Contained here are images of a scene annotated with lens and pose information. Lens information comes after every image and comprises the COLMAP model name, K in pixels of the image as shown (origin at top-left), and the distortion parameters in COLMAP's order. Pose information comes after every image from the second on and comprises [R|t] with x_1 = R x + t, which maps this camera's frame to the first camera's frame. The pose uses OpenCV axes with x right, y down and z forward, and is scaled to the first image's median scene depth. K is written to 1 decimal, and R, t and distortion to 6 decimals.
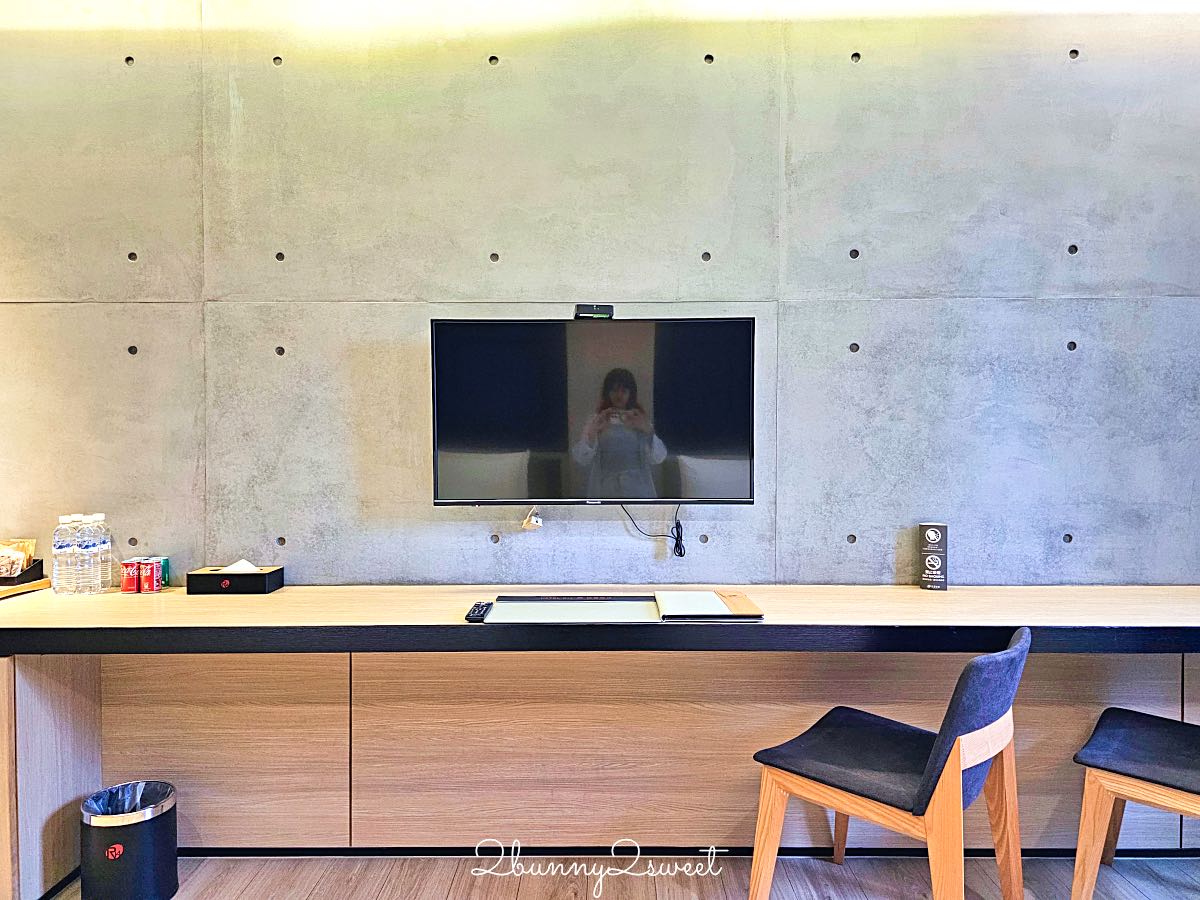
lens RADIAL K [[777.7, 0, 600.0], [0, 777.7, 450.0], [0, 0, 1]] dist [0.064730, -0.058916]
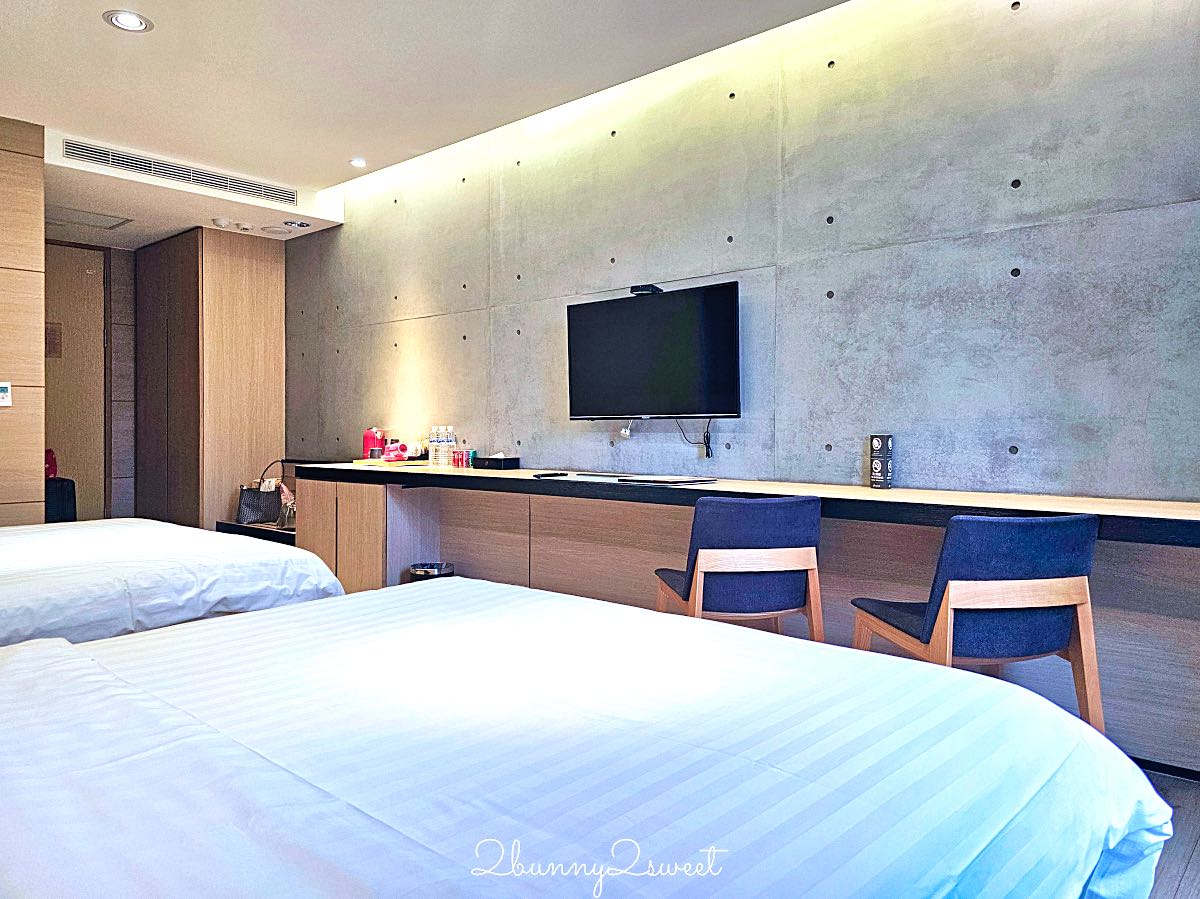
lens RADIAL K [[823.0, 0, 603.0], [0, 823.0, 420.5], [0, 0, 1]] dist [0.065681, -0.056509]
pose [[0.753394, -0.003561, -0.657560, 0.920799], [-0.007158, 0.999882, -0.013617, 0.090916], [0.657531, 0.014966, 0.753279, -0.232465]]
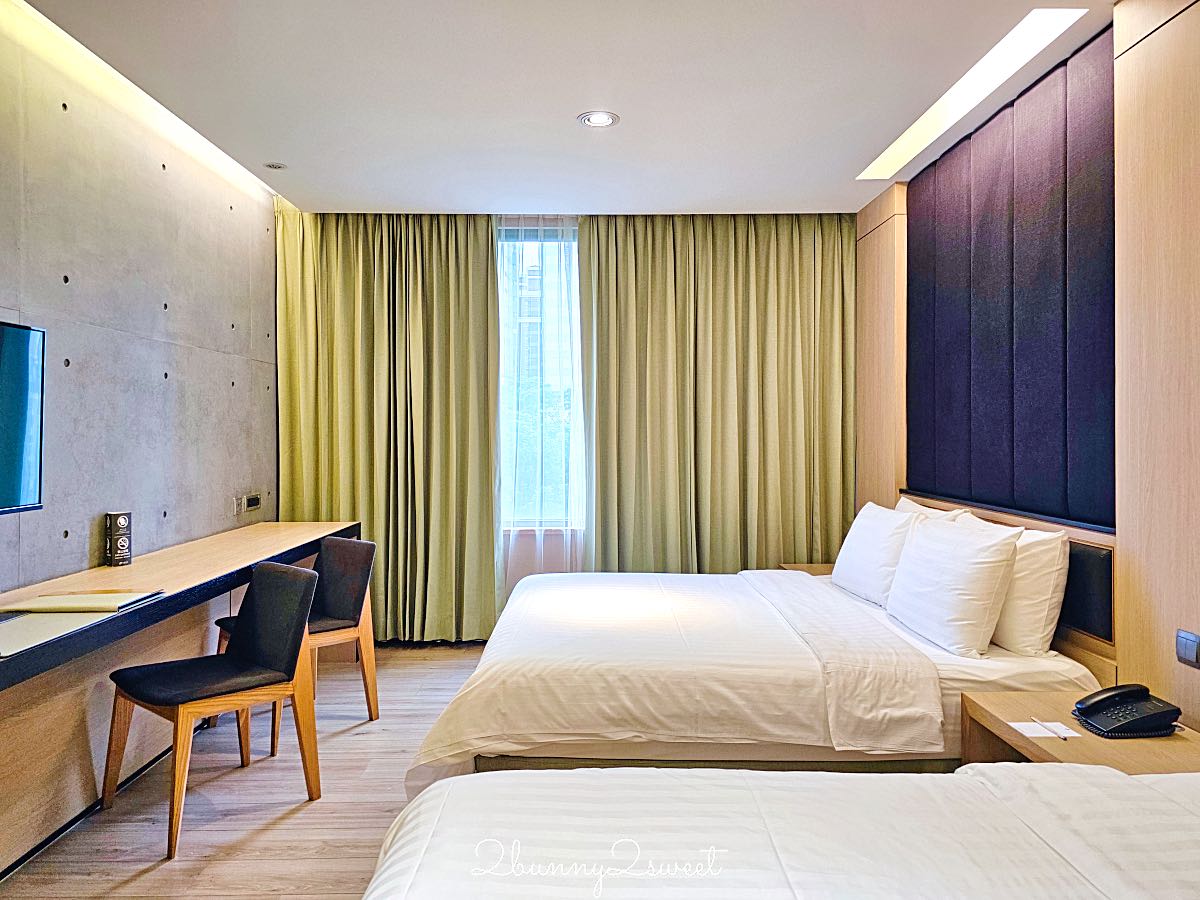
lens RADIAL K [[823.0, 0, 603.0], [0, 823.0, 421.0], [0, 0, 1]] dist [0.065681, -0.056509]
pose [[-0.019135, 0.014859, 0.999706, -0.886258], [0.017988, 0.999733, -0.014515, -0.016473], [-0.999655, 0.017705, -0.019397, 0.258620]]
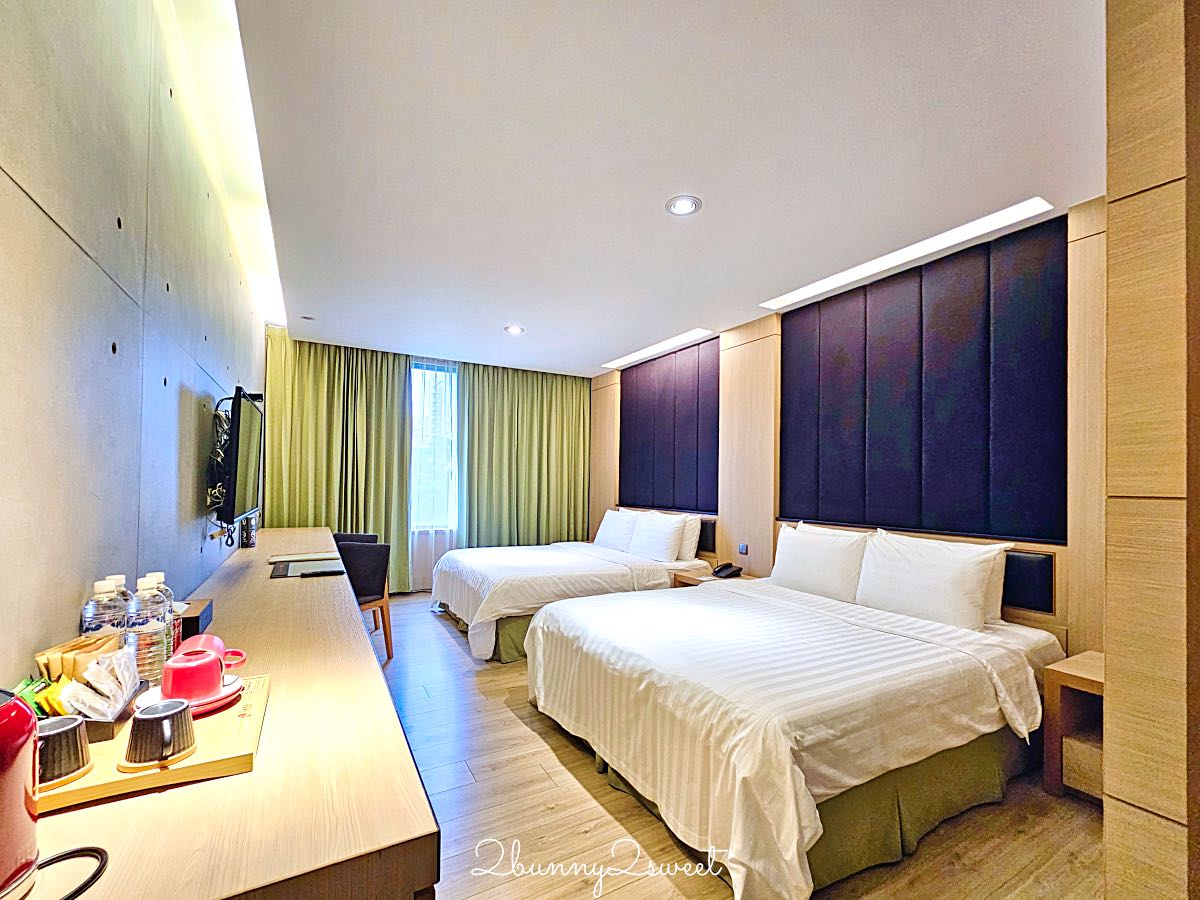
lens RADIAL K [[518.8, 0, 602.3], [0, 518.8, 475.8], [0, 0, 1]] dist [-0.000490, -0.000061]
pose [[-0.495498, 0.007127, 0.868580, -1.207460], [-0.000238, 0.999965, -0.008341, -0.006427], [-0.868609, -0.004340, -0.495479, 0.785245]]
